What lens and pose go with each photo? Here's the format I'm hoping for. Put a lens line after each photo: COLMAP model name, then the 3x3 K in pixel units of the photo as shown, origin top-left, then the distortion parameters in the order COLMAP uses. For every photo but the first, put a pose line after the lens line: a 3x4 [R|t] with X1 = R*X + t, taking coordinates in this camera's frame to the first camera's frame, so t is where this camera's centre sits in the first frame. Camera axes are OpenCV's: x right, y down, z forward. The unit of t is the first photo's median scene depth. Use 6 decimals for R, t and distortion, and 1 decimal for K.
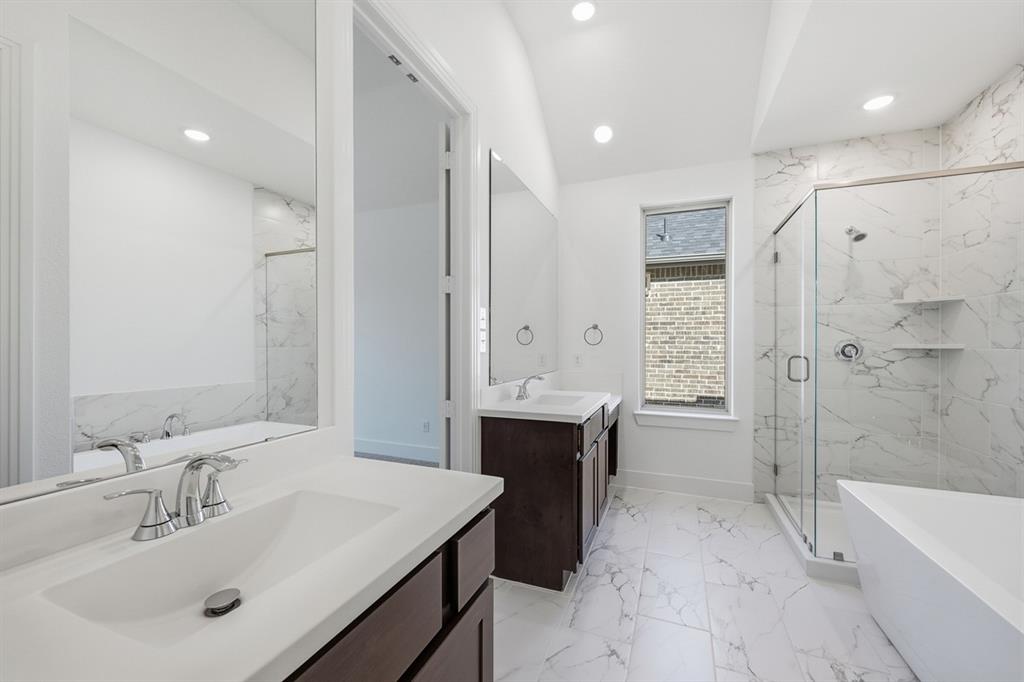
lens RADIAL K [[407.3, 0, 510.0], [0, 407.3, 339.8], [0, 0, 1]] dist [-0.001293, 0.000179]
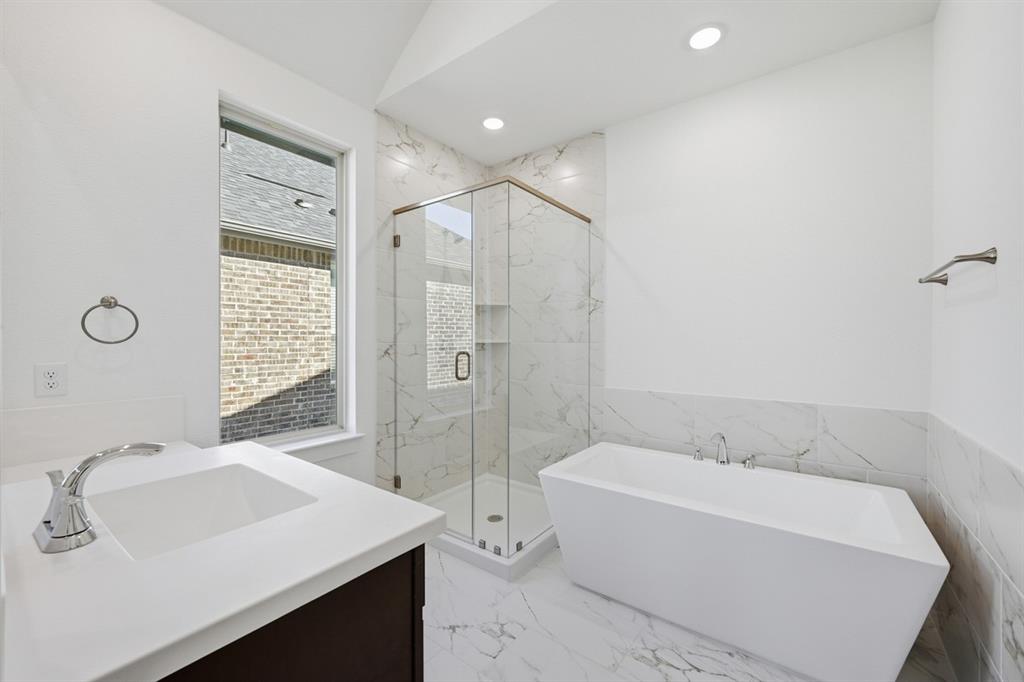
lens RADIAL K [[407.3, 0, 510.0], [0, 407.3, 339.8], [0, 0, 1]] dist [-0.001293, 0.000179]
pose [[0.257722, -0.003183, 0.966214, -0.134098], [-0.006895, 0.999963, 0.005133, 0.004500], [-0.966195, -0.007985, 0.257690, 0.535371]]
